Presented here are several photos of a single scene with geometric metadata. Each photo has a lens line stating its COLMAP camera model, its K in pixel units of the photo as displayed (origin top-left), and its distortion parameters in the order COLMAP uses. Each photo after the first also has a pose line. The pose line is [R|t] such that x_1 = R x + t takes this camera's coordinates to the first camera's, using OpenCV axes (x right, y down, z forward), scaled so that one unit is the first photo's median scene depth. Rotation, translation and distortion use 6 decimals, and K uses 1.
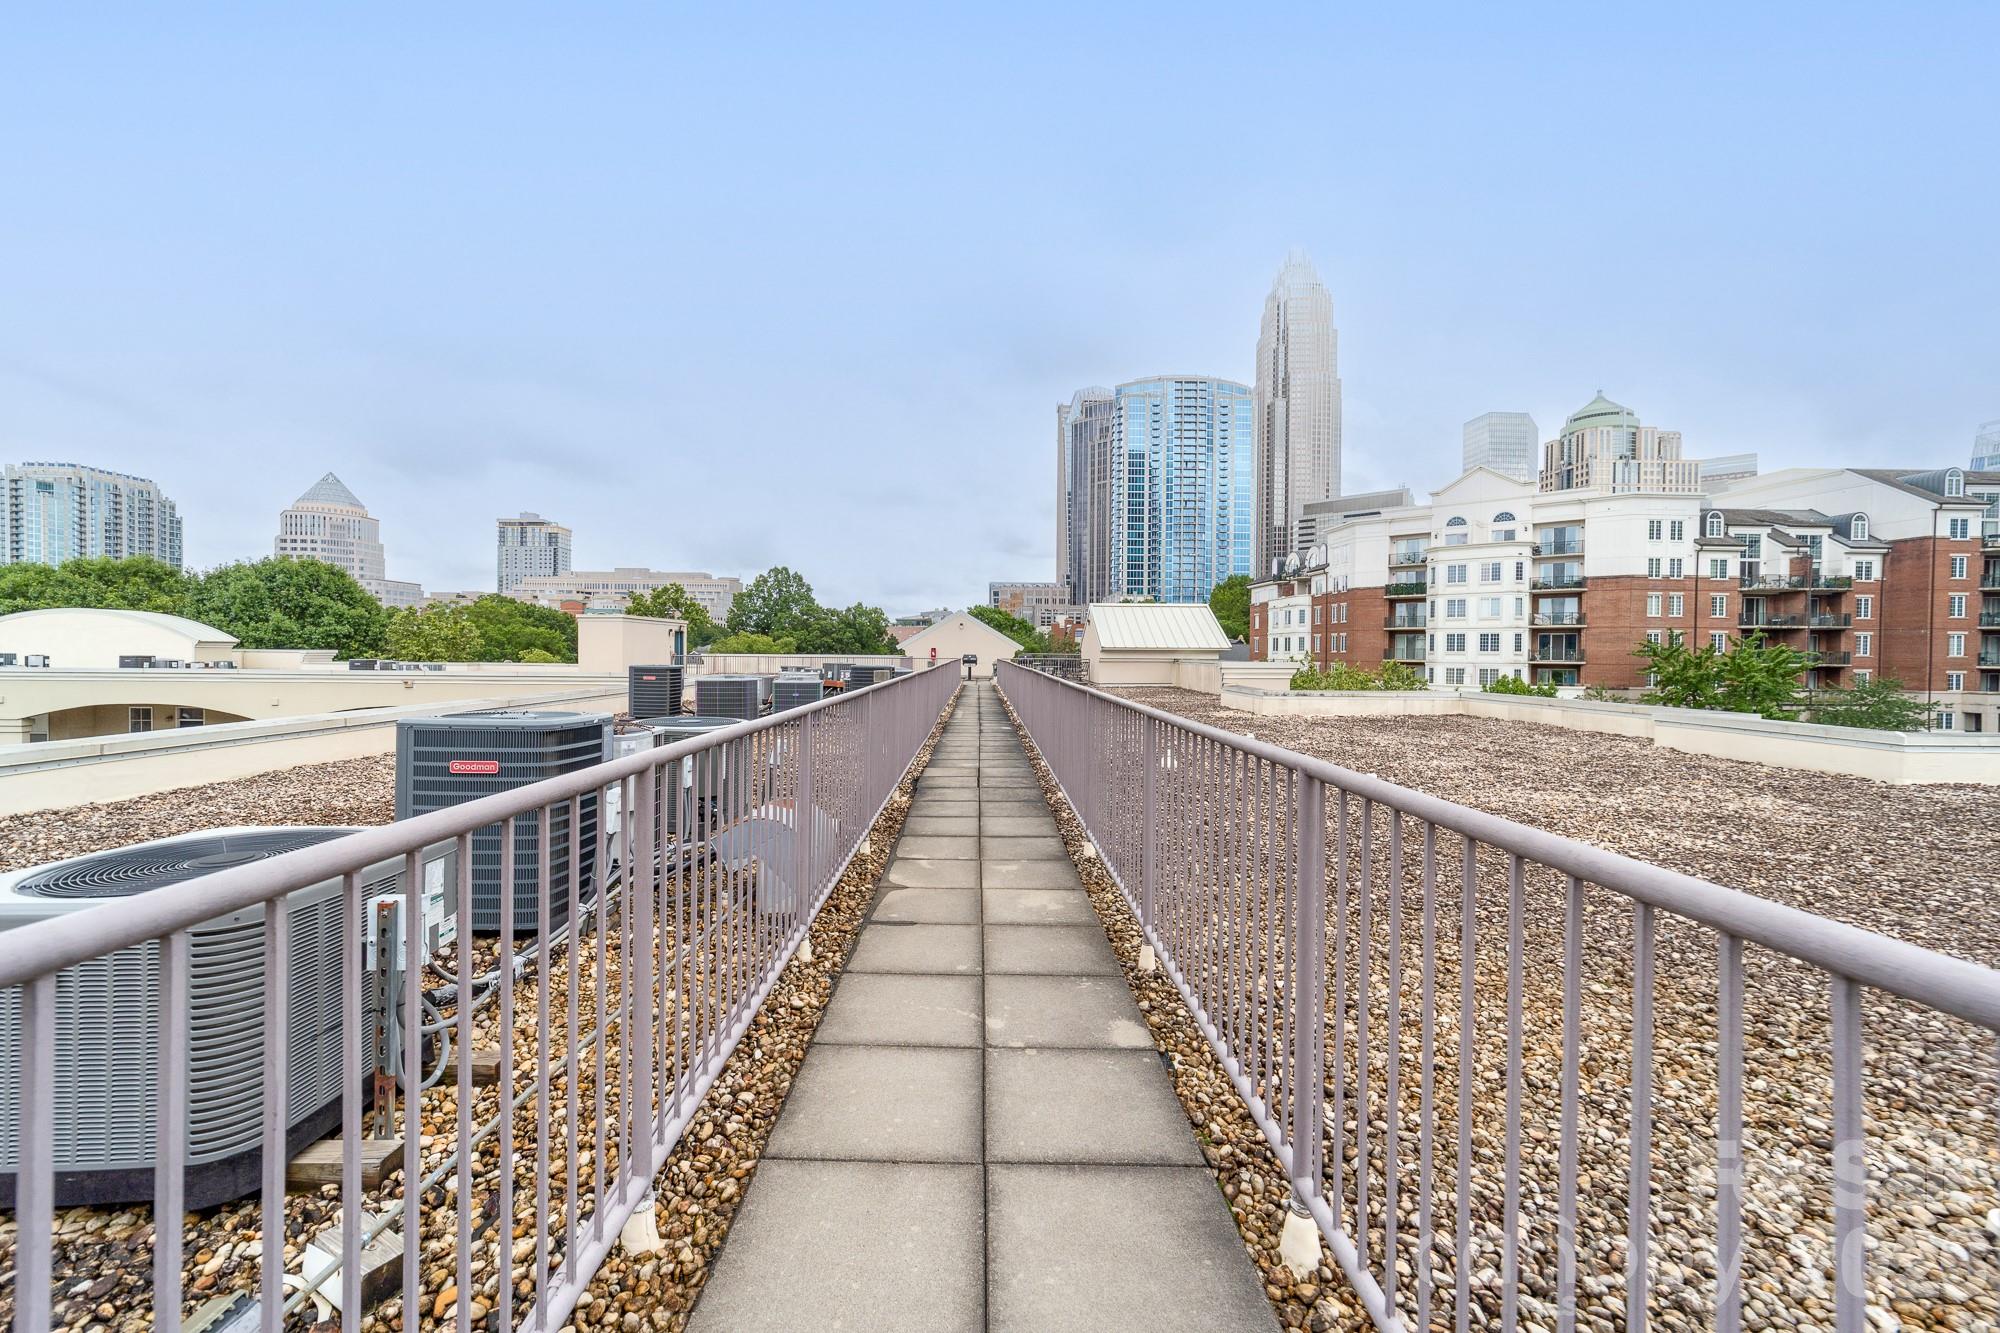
lens RADIAL K [[763.7, 0, 990.4], [0, 763.7, 656.2], [0, 0, 1]] dist [-0.007604, 0.003791]
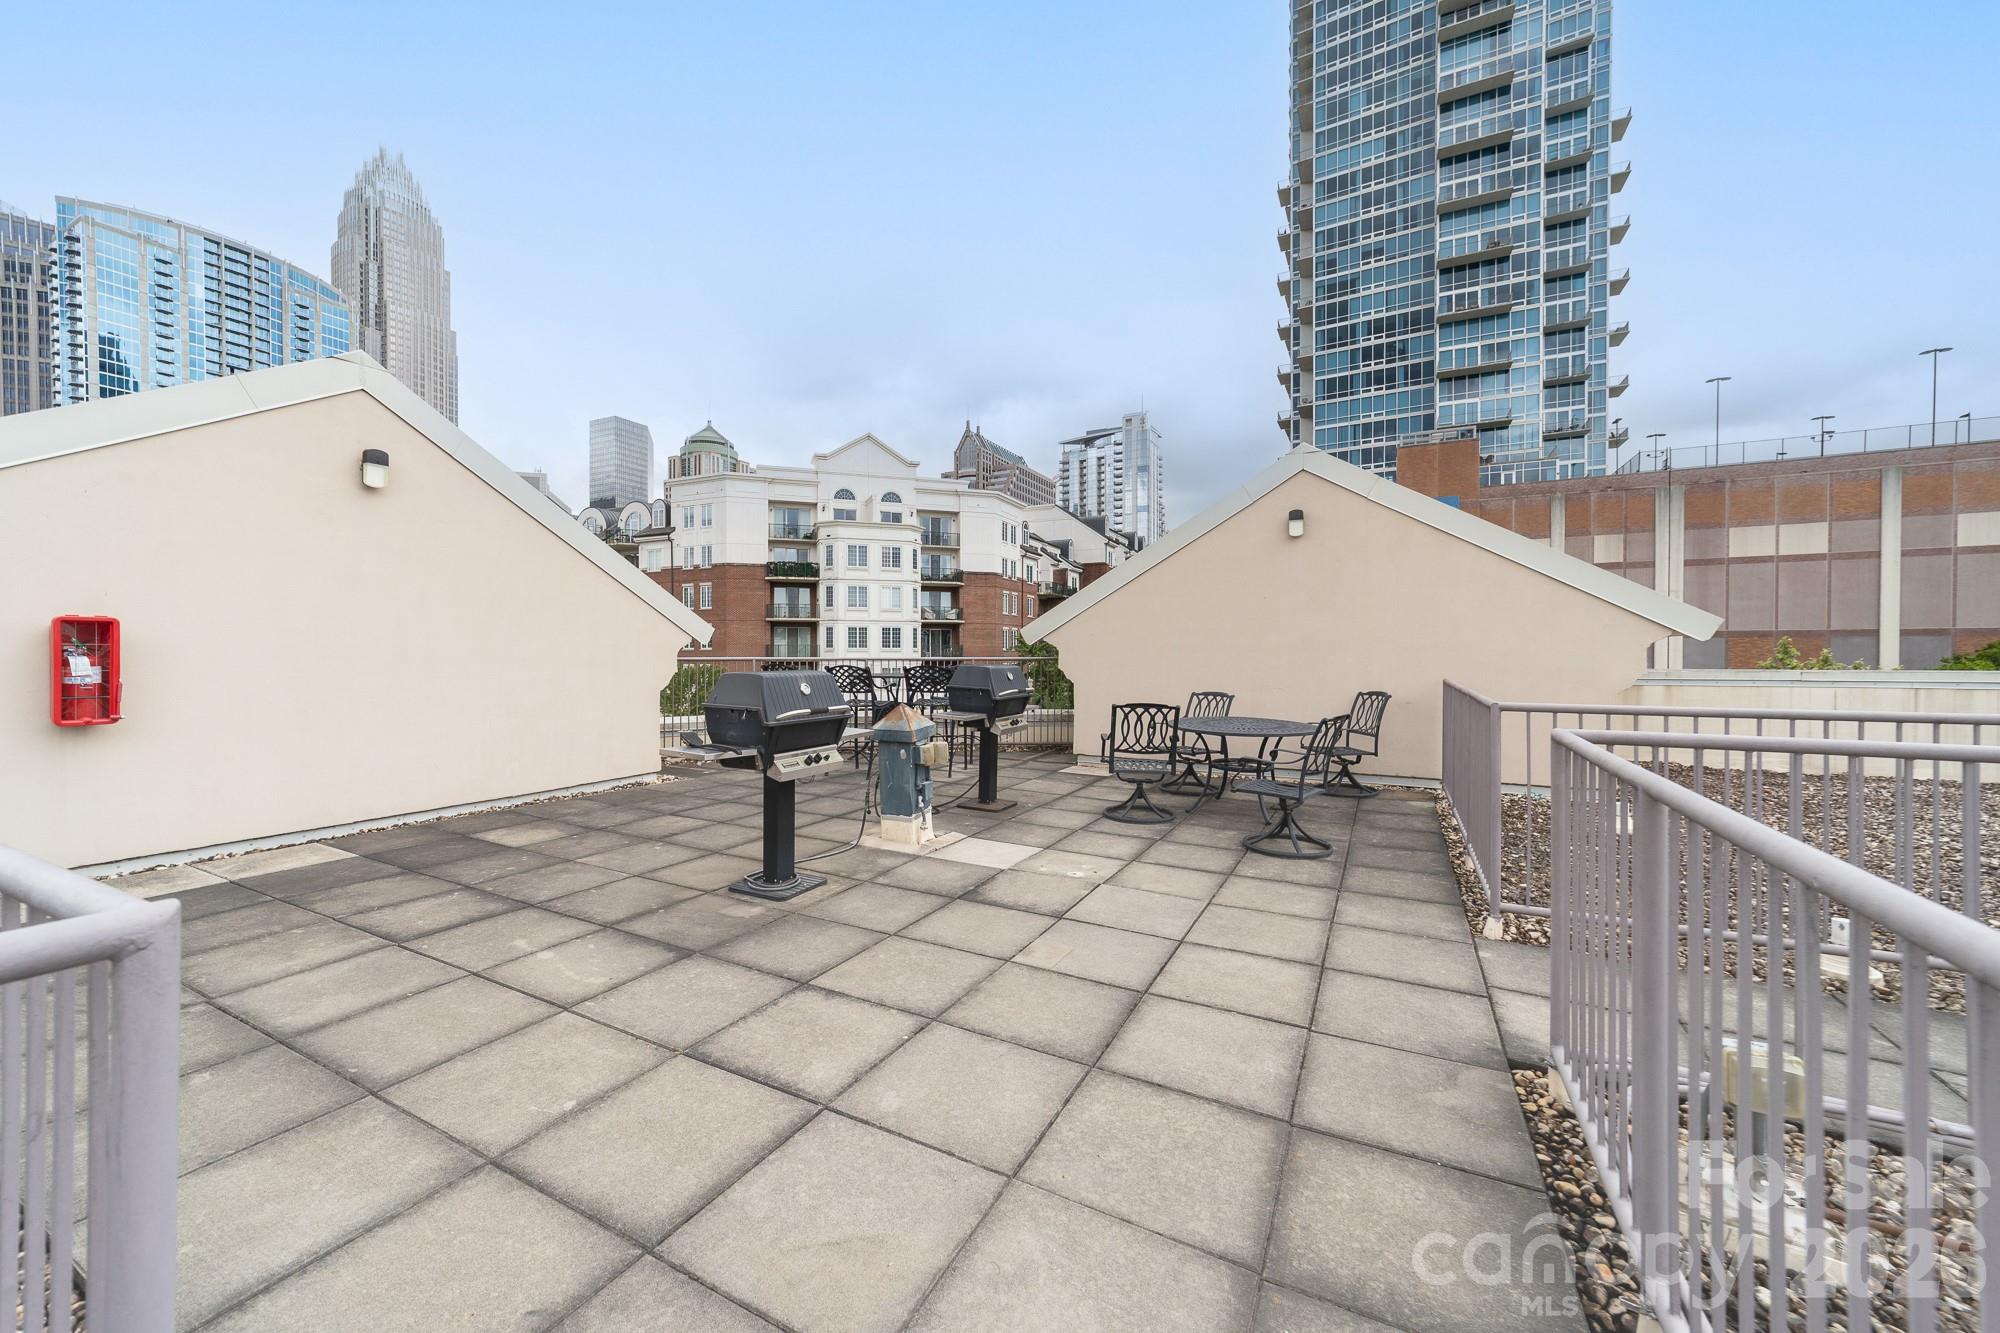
lens RADIAL K [[763.7, 0, 987.8], [0, 763.7, 654.6], [0, 0, 1]] dist [-0.007604, 0.003791]
pose [[0.479993, -0.011557, 0.877196, -0.052578], [0.010526, 0.999917, 0.007414, -0.003479], [-0.877209, 0.005675, 0.480075, 0.430226]]
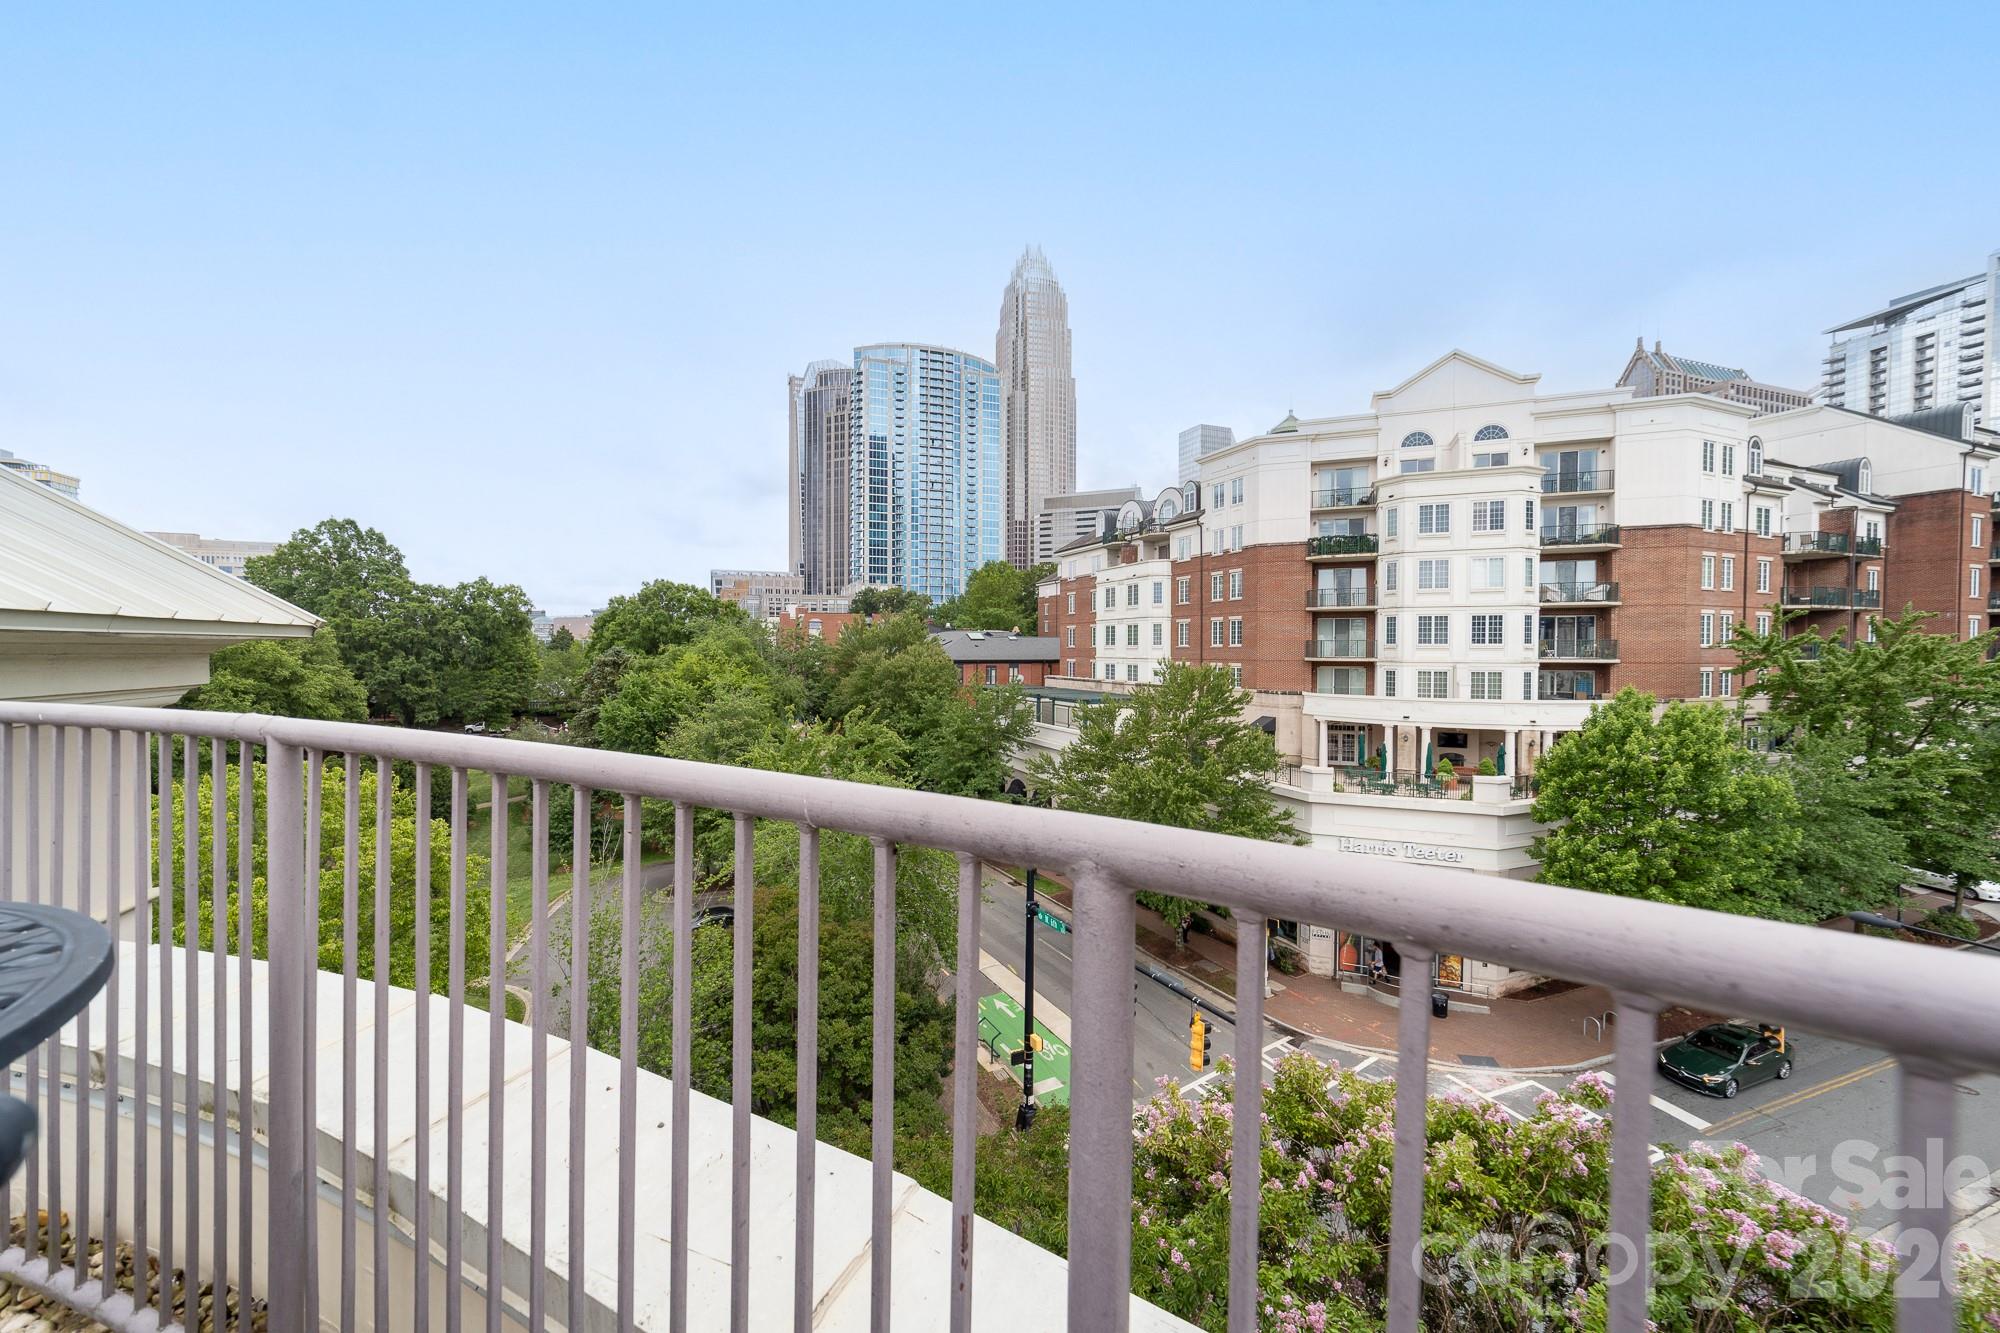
lens RADIAL K [[763.7, 0, 987.5], [0, 763.7, 660.2], [0, 0, 1]] dist [-0.007604, 0.003791]
pose [[0.943663, -0.010806, 0.330731, 0.059164], [0.007424, 0.999906, 0.011486, -0.002636], [-0.330824, -0.008383, 0.943655, 0.489149]]
